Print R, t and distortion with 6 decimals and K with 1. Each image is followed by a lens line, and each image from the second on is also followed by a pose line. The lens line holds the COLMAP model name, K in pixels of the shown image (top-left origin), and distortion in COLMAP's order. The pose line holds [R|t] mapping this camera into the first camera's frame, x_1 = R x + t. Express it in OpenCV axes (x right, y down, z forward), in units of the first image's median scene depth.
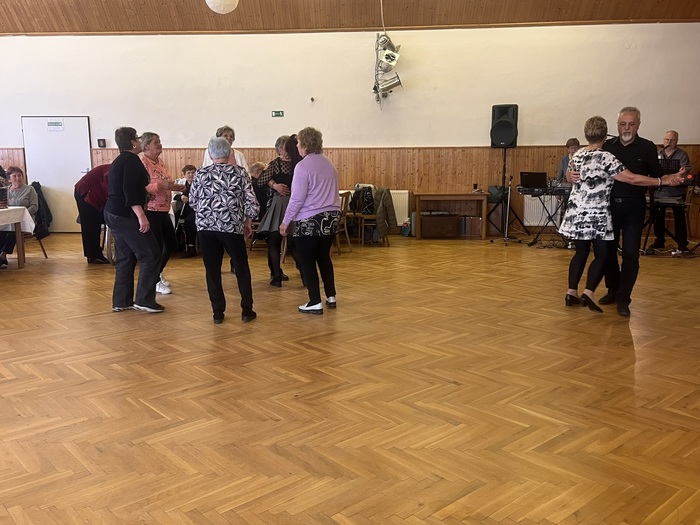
lens RADIAL K [[639.7, 0, 350.1], [0, 639.7, 260.3], [0, 0, 1]] dist [0.011236, 0.000000]
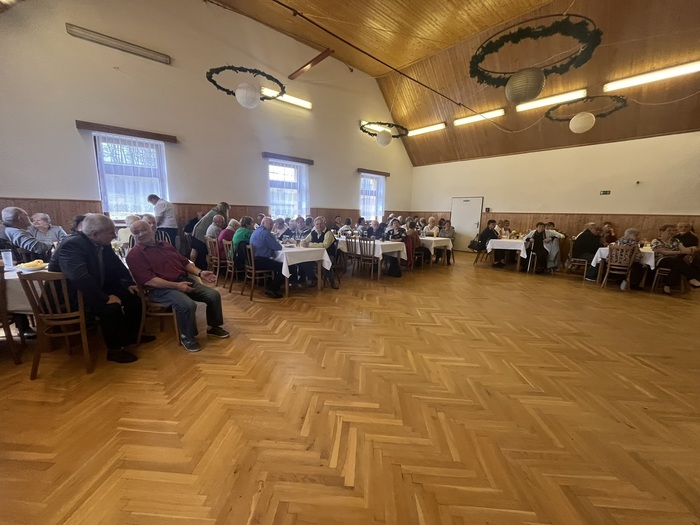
lens RADIAL K [[279.9, 0, 350.2], [0, 279.9, 266.2], [0, 0, 1]] dist [0.002967, 0.000372]
pose [[0.708394, 0.151836, -0.689293, -0.133083], [-0.138876, 0.987481, 0.074796, -0.026322], [0.692020, 0.042741, 0.720612, 0.141492]]
